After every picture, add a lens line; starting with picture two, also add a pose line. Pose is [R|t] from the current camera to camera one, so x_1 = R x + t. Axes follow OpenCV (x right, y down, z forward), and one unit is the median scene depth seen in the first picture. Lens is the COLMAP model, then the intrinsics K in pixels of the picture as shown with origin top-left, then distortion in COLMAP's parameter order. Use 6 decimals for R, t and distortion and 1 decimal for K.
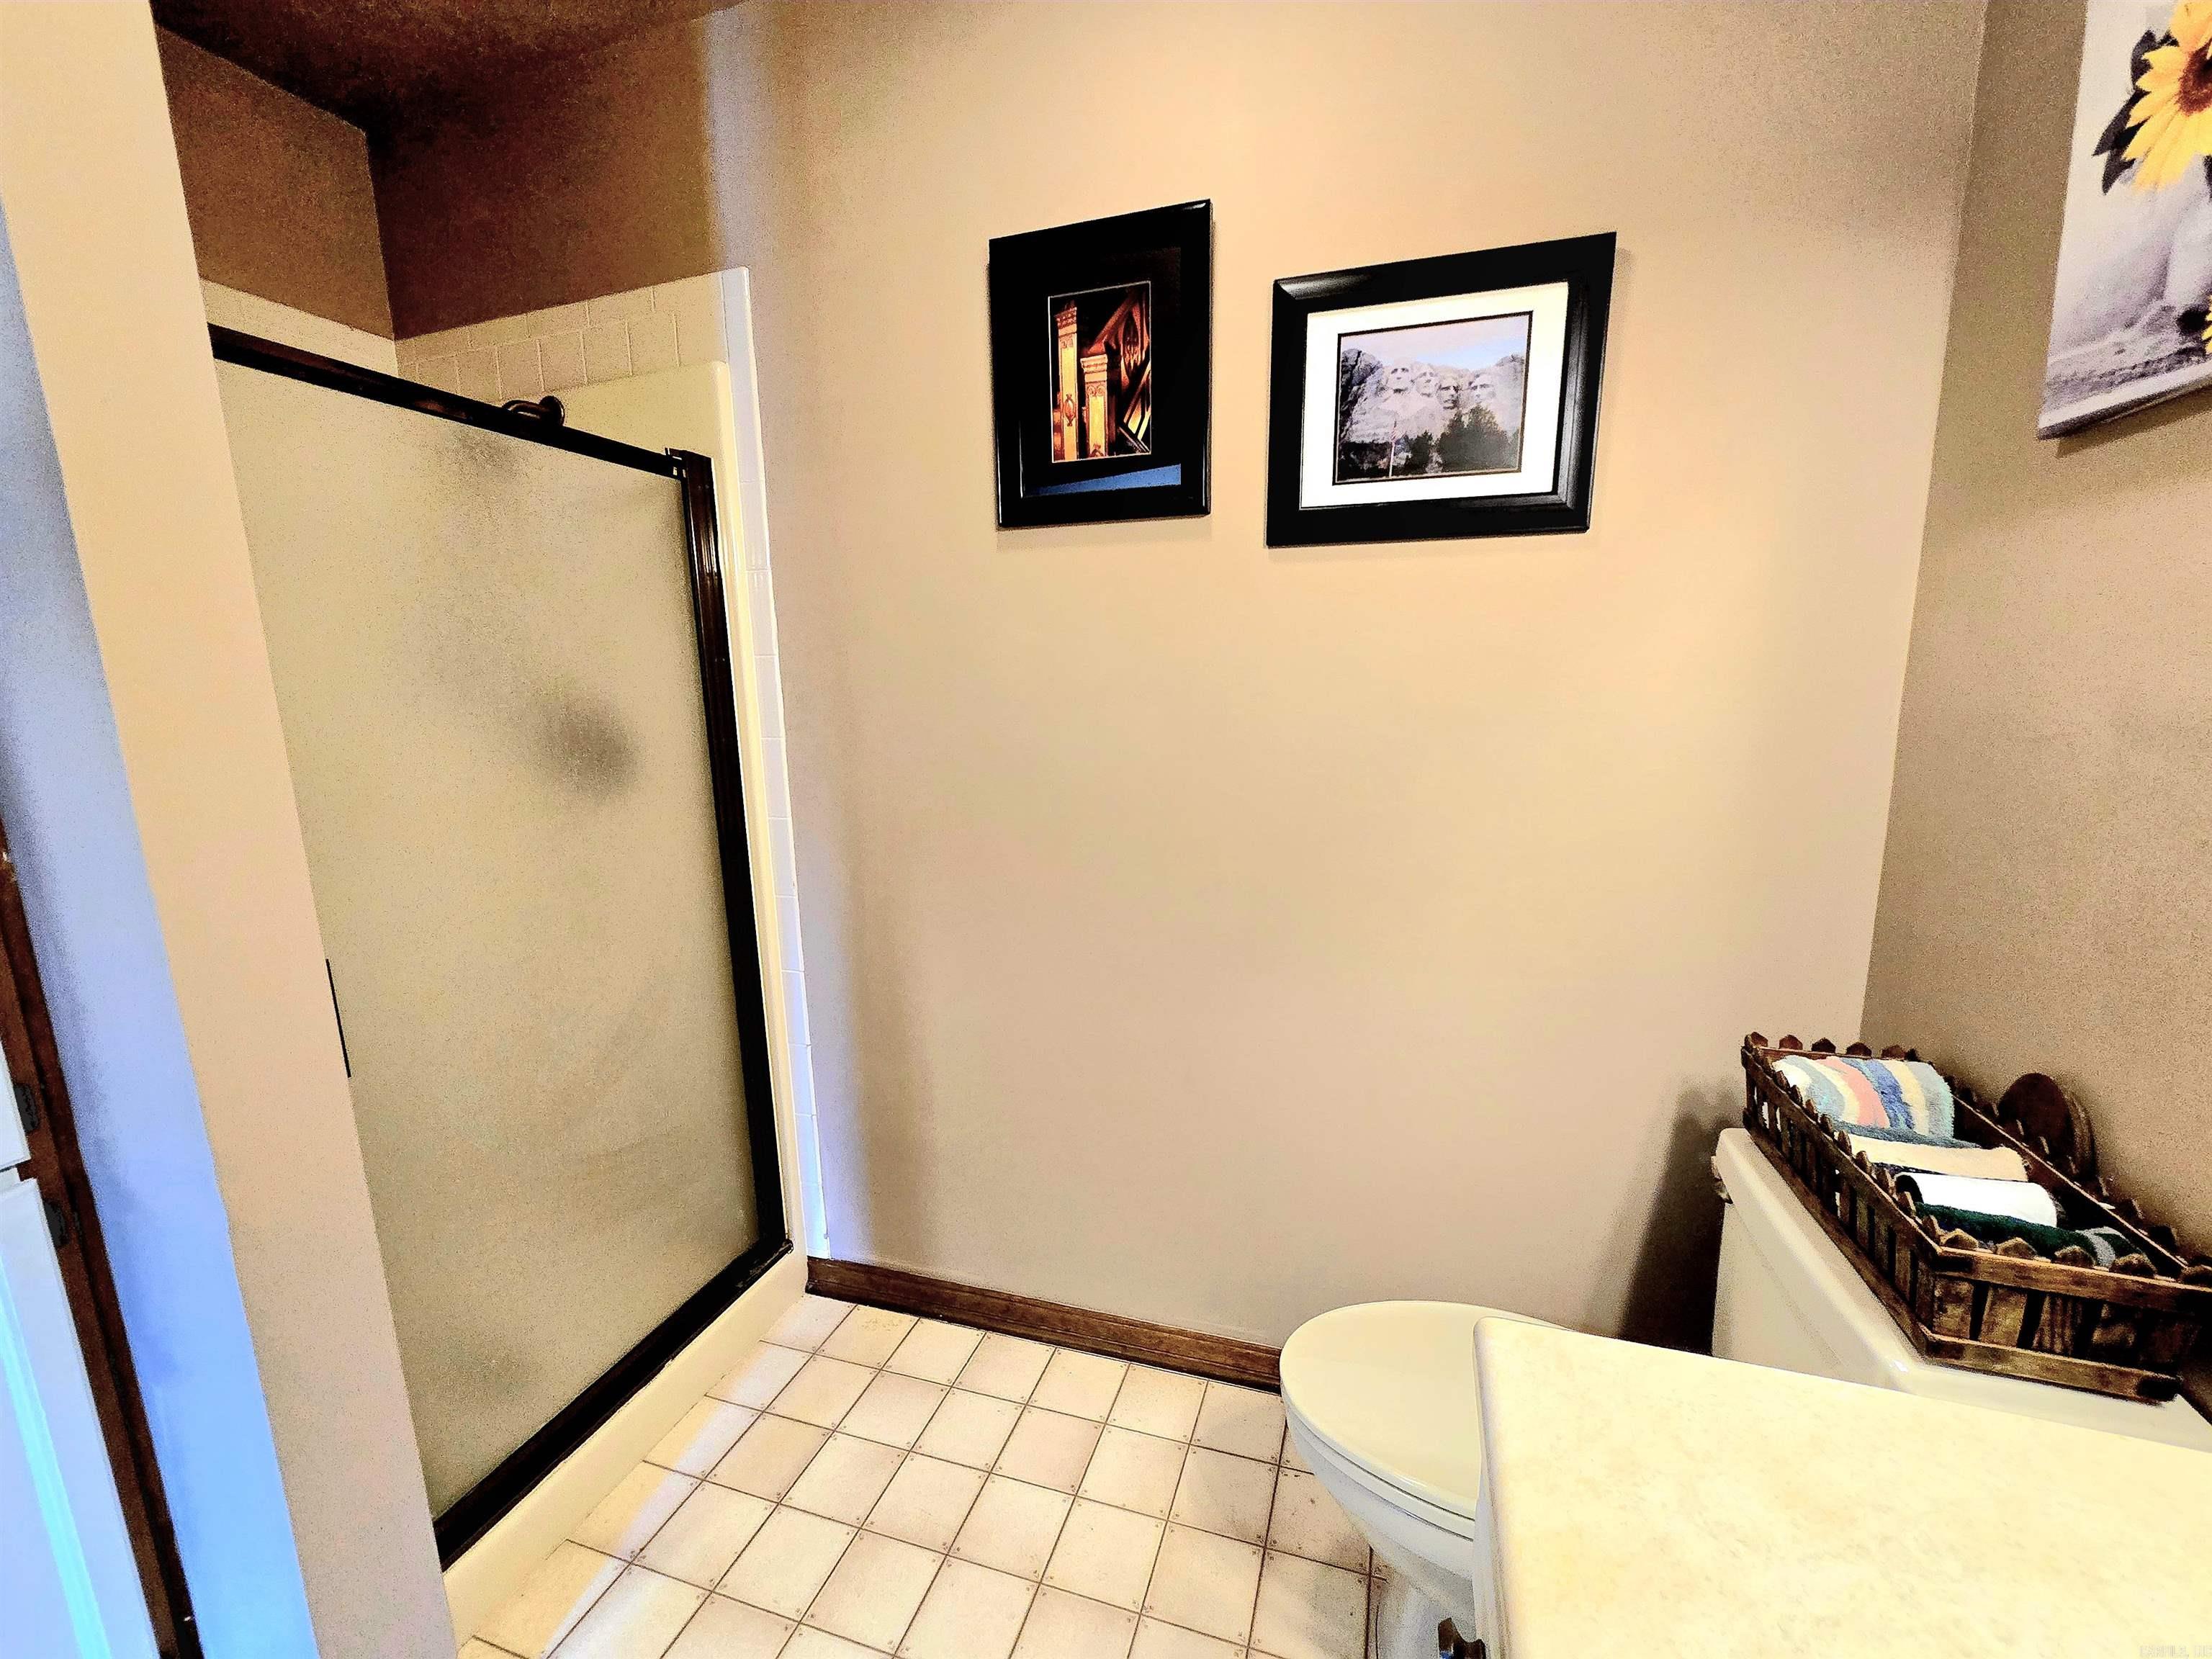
lens RADIAL K [[904.8, 0, 1109.0], [0, 904.8, 842.6], [0, 0, 1]] dist [0.000216, -0.000280]
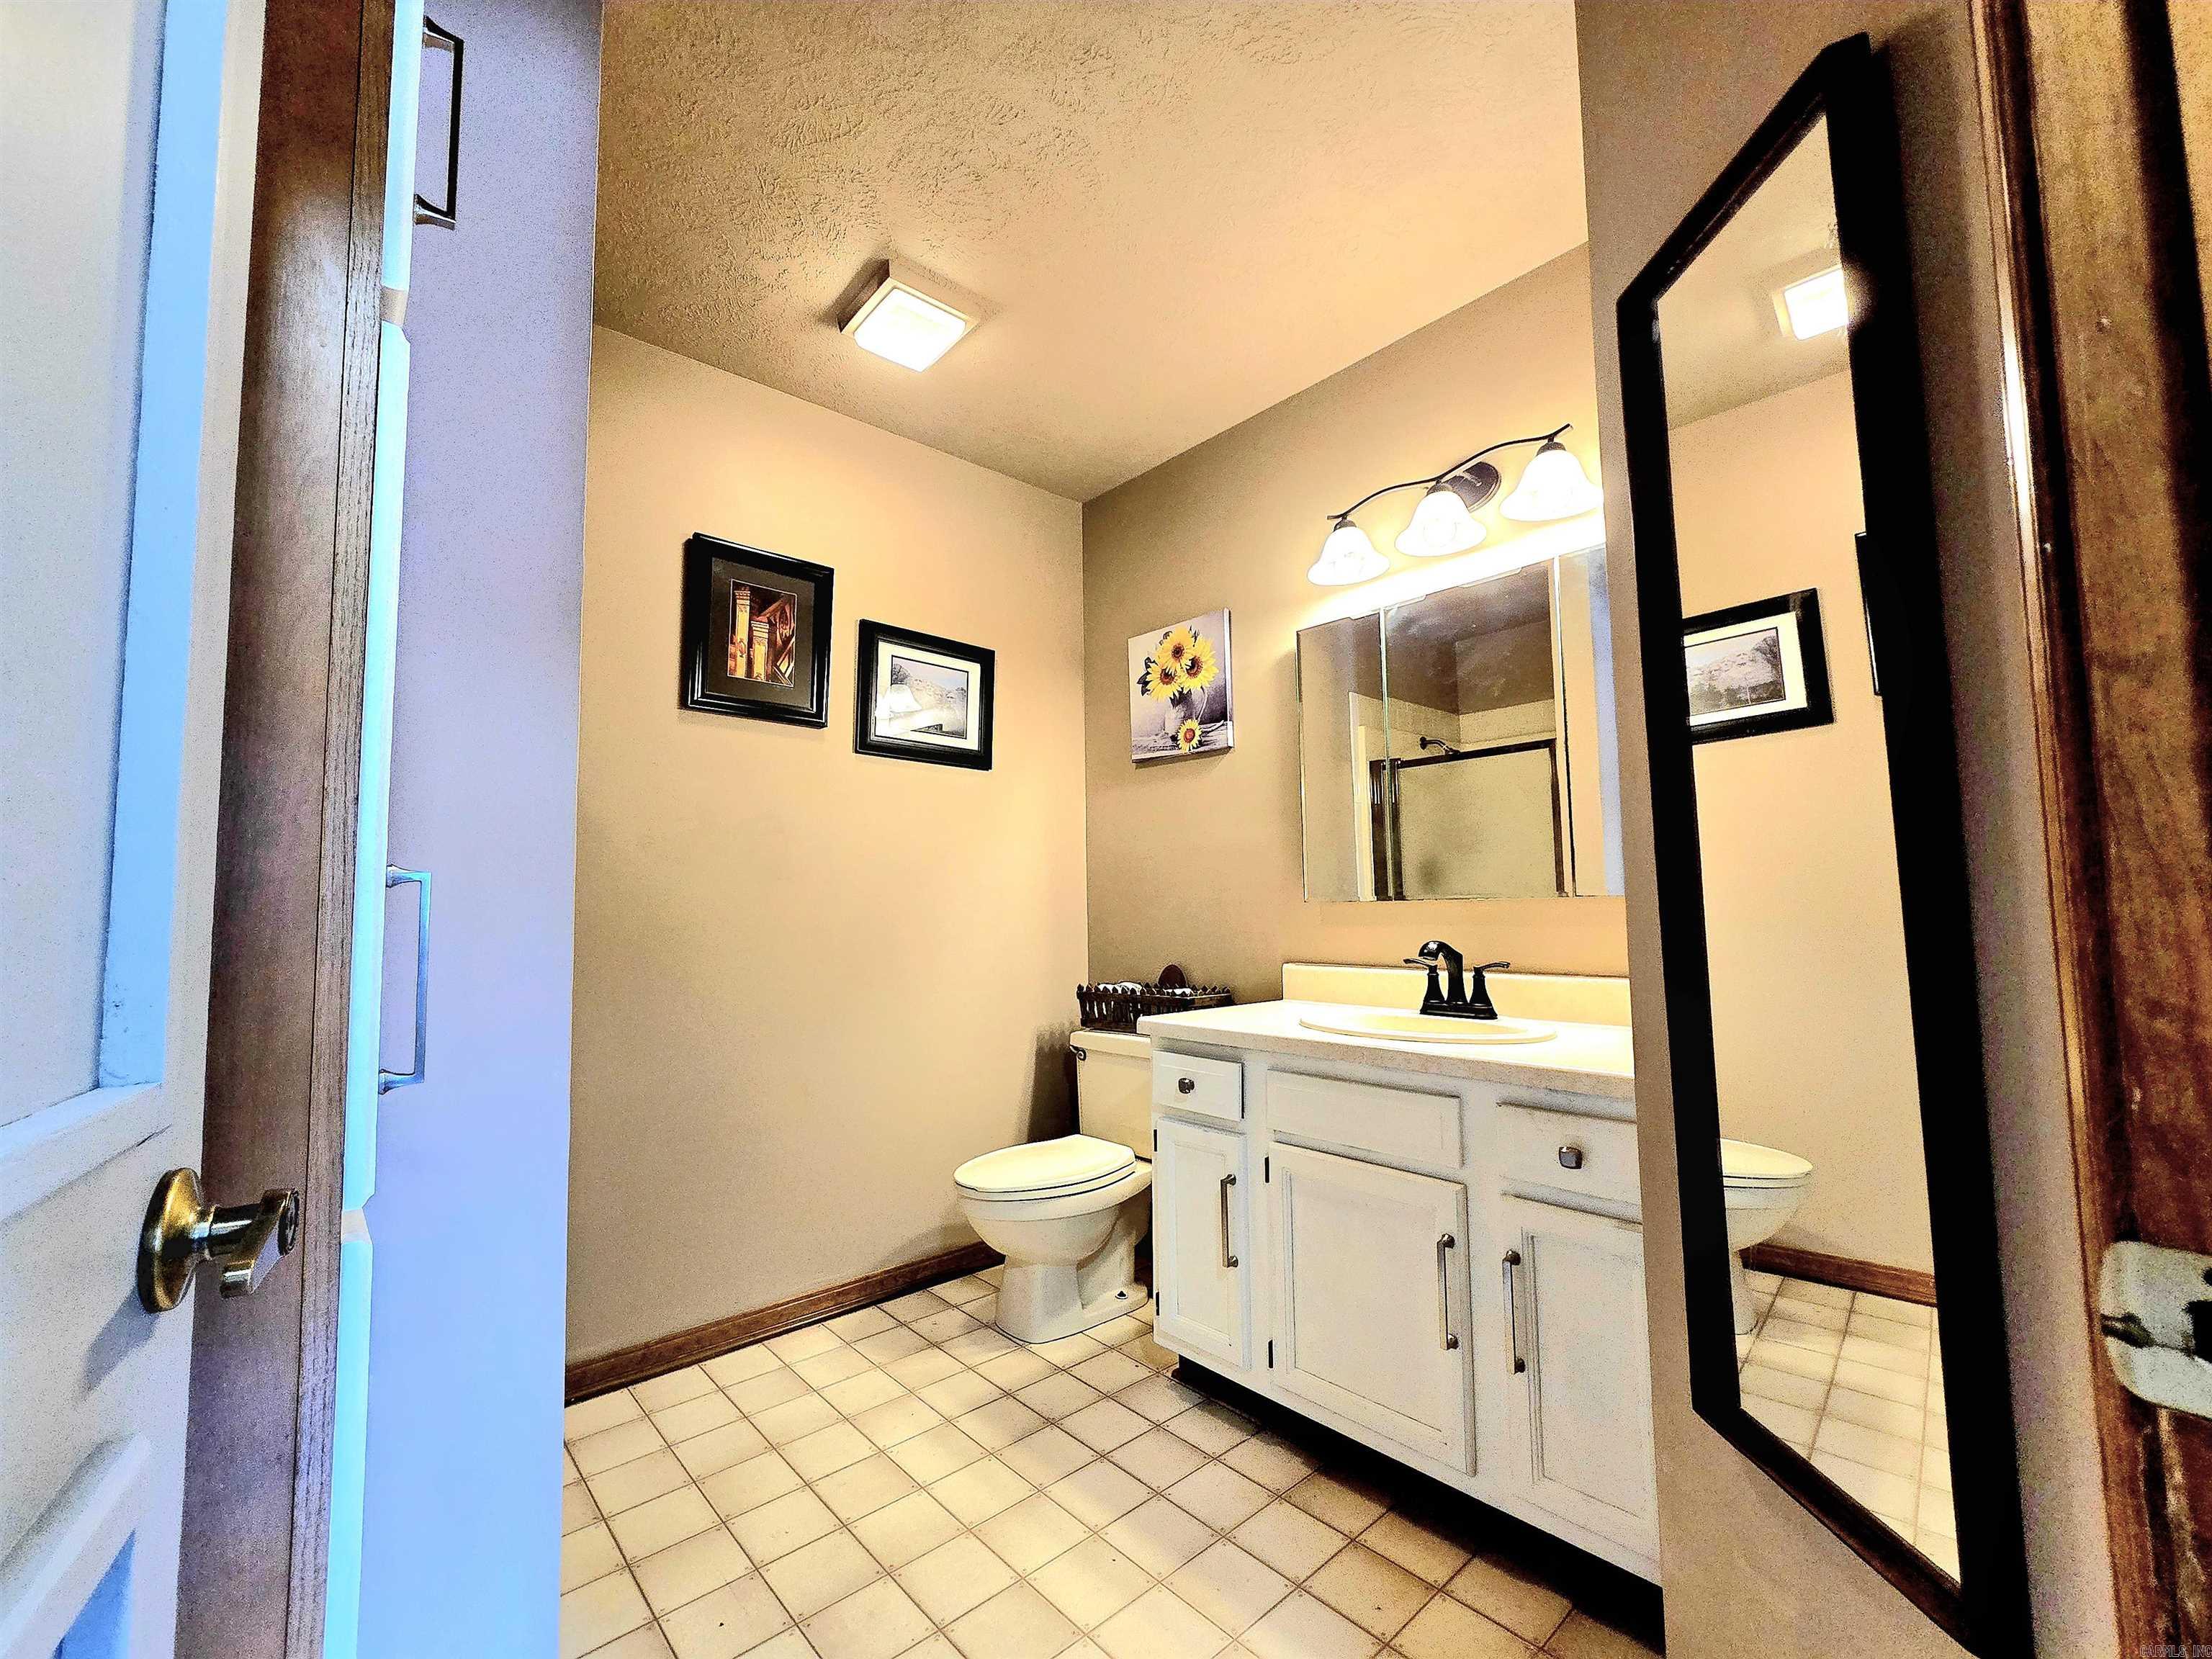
lens RADIAL K [[904.8, 0, 1099.5], [0, 904.8, 840.9], [0, 0, 1]] dist [0.000216, -0.000280]
pose [[0.502952, 0.081707, 0.860443, -1.082100], [0.152630, 0.971480, -0.181467, 0.232255], [-0.850731, 0.222599, 0.476137, -0.205657]]
